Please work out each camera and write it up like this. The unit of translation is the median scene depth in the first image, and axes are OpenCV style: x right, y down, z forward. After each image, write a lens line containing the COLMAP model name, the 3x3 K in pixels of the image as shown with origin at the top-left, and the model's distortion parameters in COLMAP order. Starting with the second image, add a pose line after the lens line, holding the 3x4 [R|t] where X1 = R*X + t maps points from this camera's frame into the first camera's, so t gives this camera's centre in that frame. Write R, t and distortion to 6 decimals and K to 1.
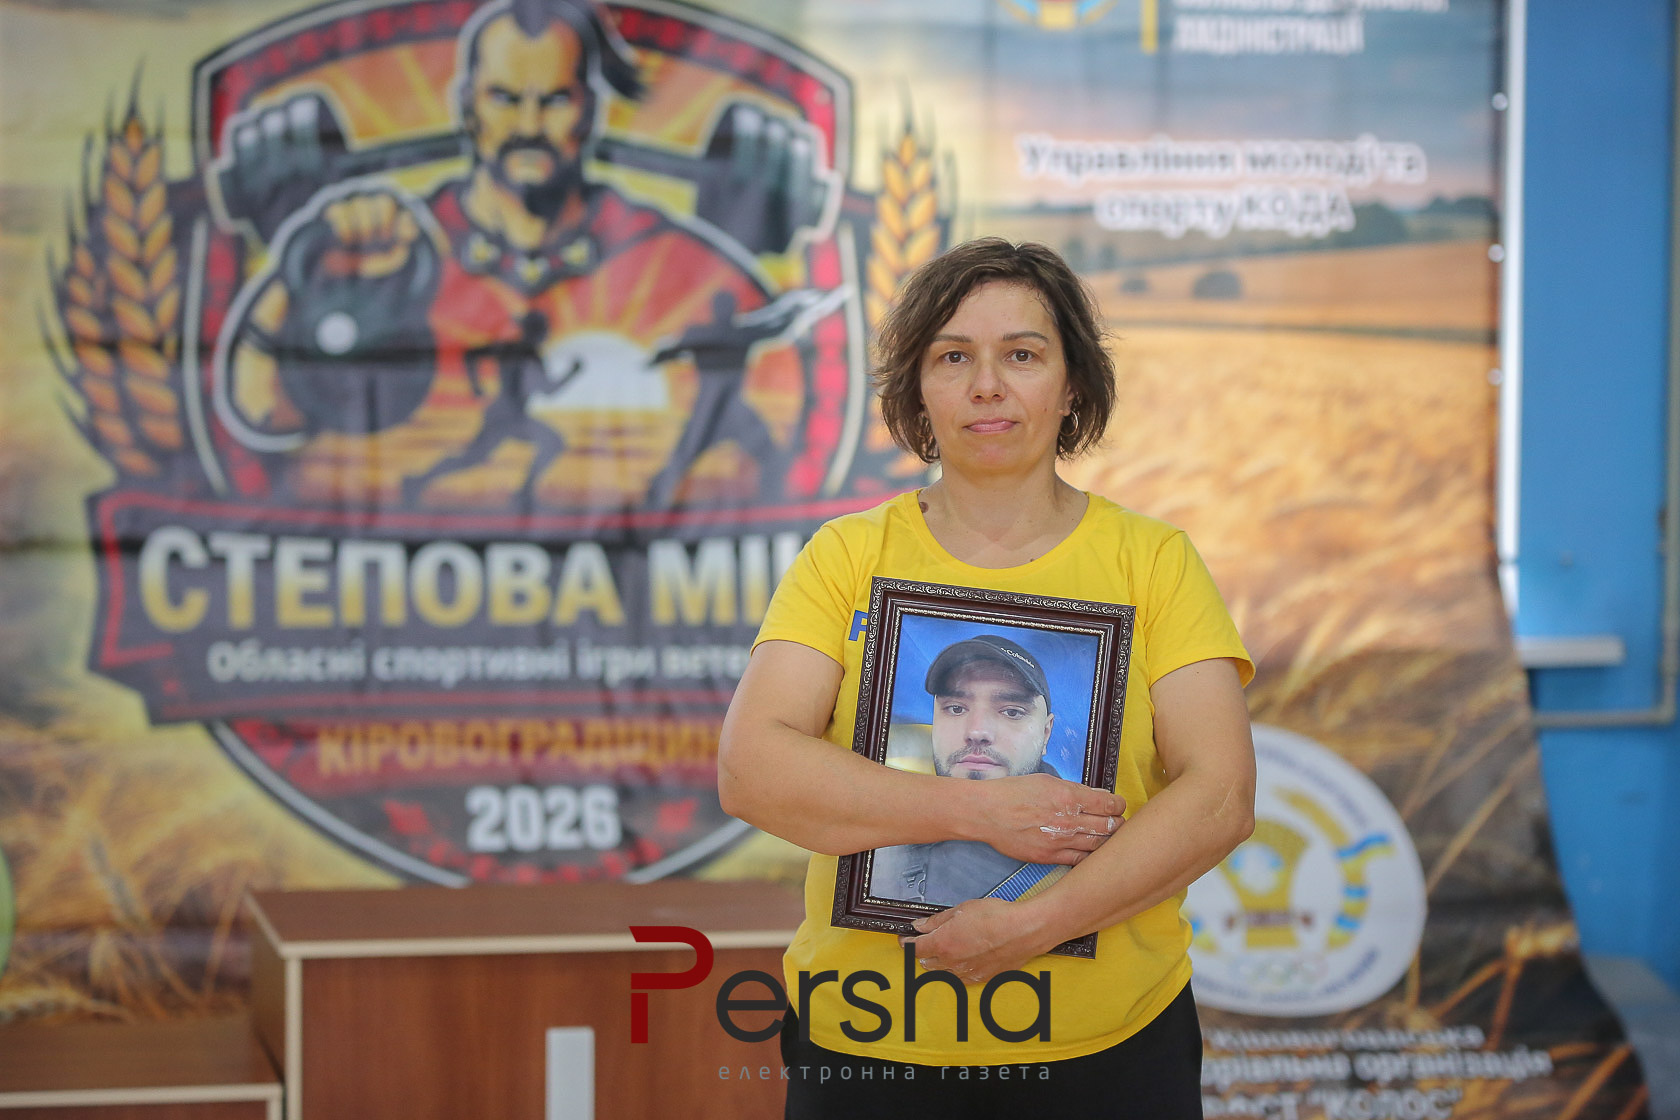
lens RADIAL K [[4626.1, 0, 840.8], [0, 4626.1, 559.6], [0, 0, 1]] dist [0.130360, 0.000000]
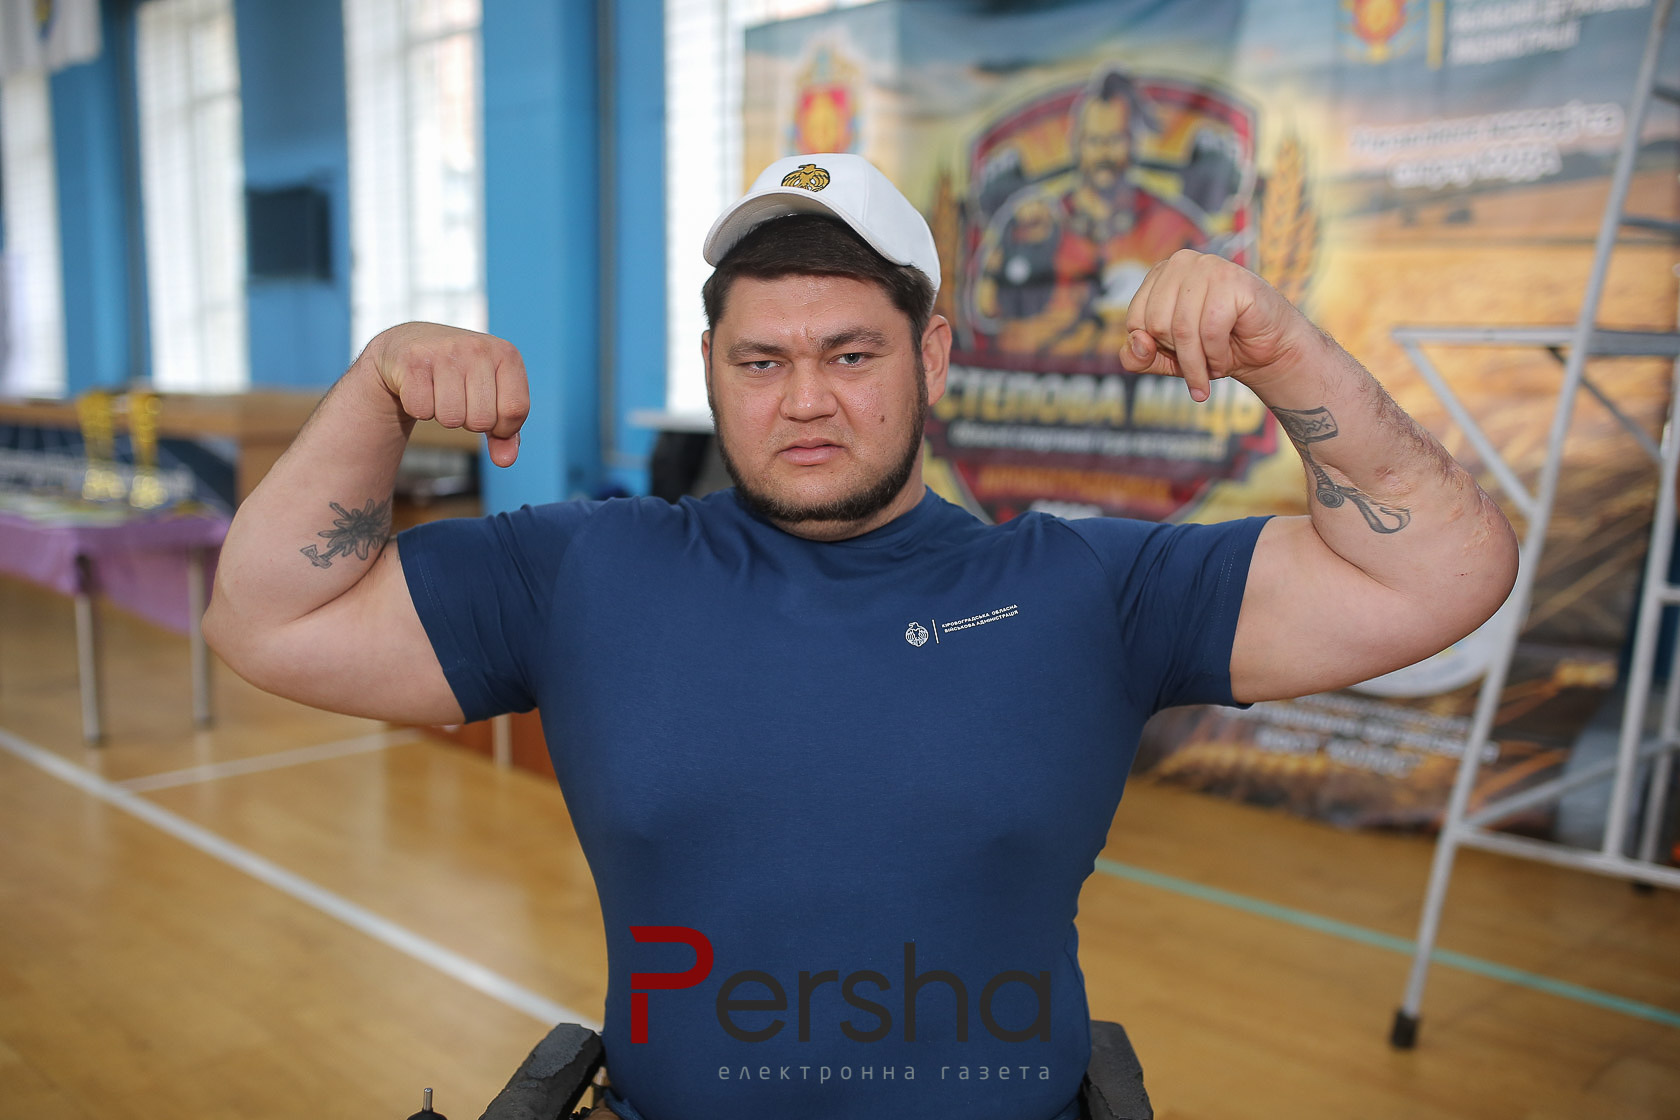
lens RADIAL K [[1660.4, 0, 823.3], [0, 1660.4, 556.7], [0, 0, 1]] dist [-0.004955, 0.000000]
pose [[0.504886, 0.106761, -0.856558, 0.467137], [-0.024436, 0.993692, 0.109449, -0.002563], [0.862840, -0.034328, 0.504310, 0.553938]]
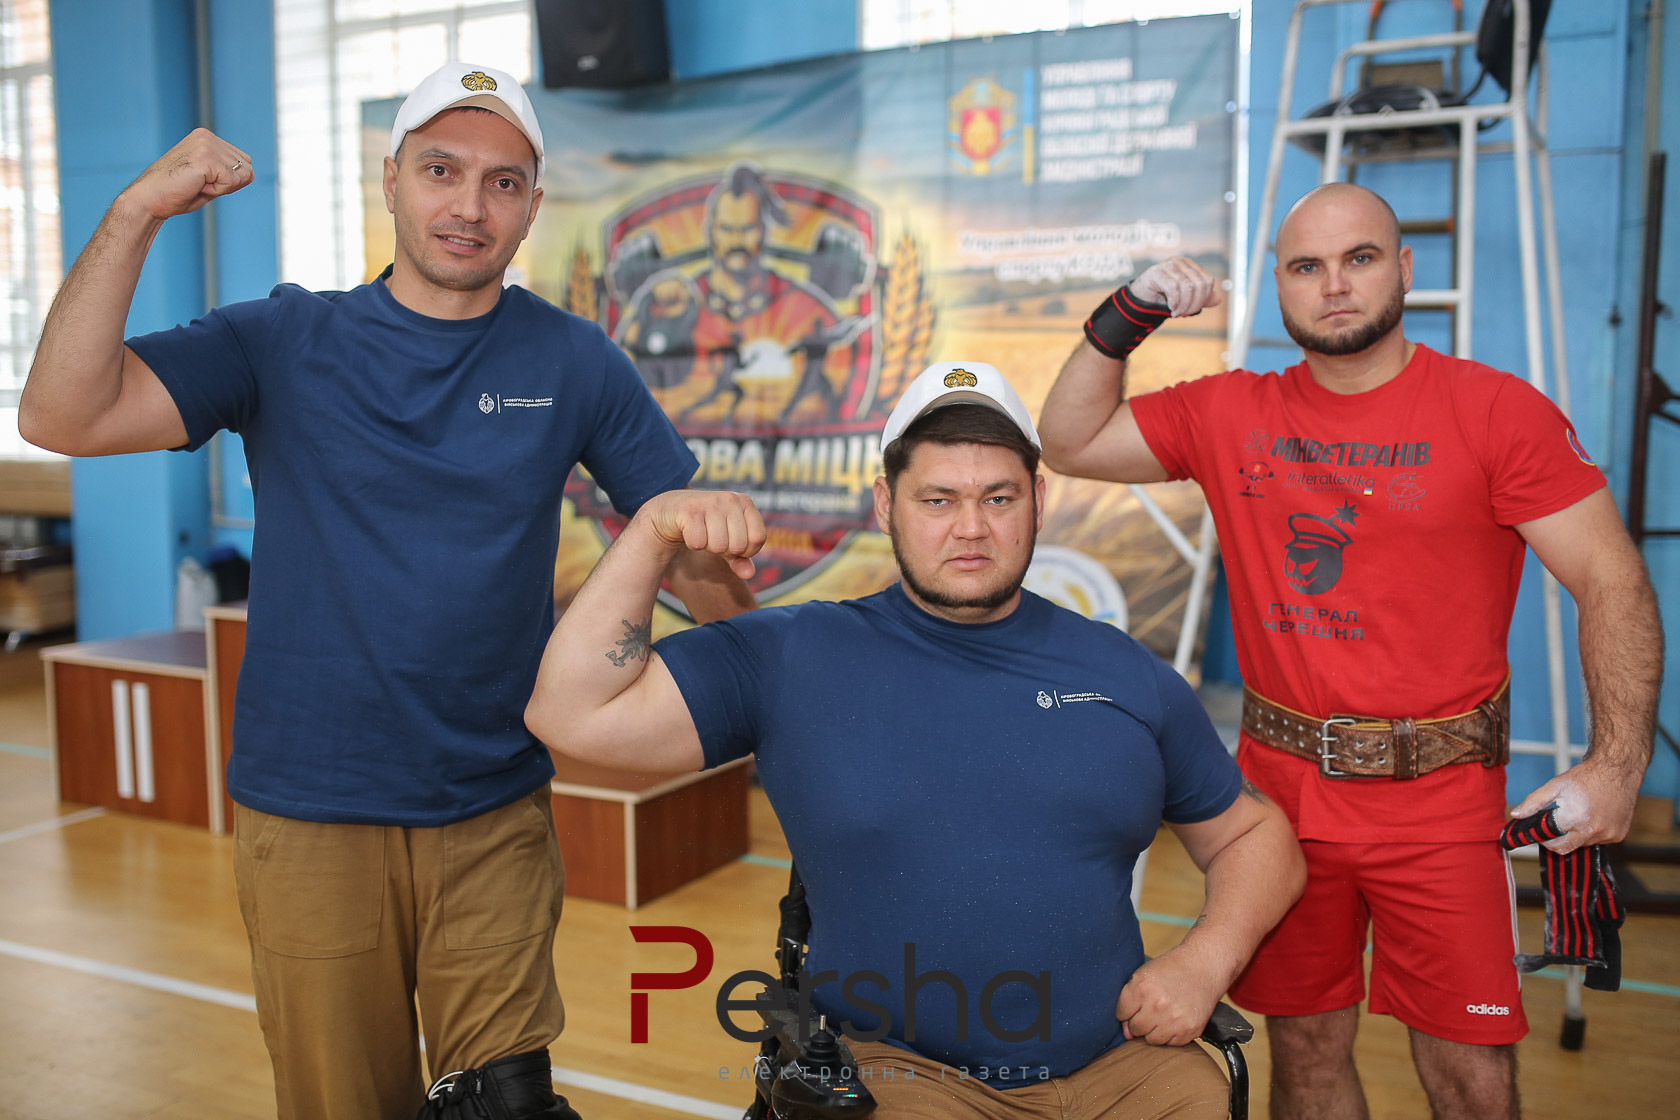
lens RADIAL K [[1660.4, 0, 835.0], [0, 1660.4, 547.0], [0, 0, 1]] dist [-0.004955, 0.000000]
pose [[0.761625, 0.061490, -0.645095, 0.457916], [-0.014844, 0.996882, 0.077497, -0.014769], [0.647848, -0.049447, 0.760163, 0.448297]]
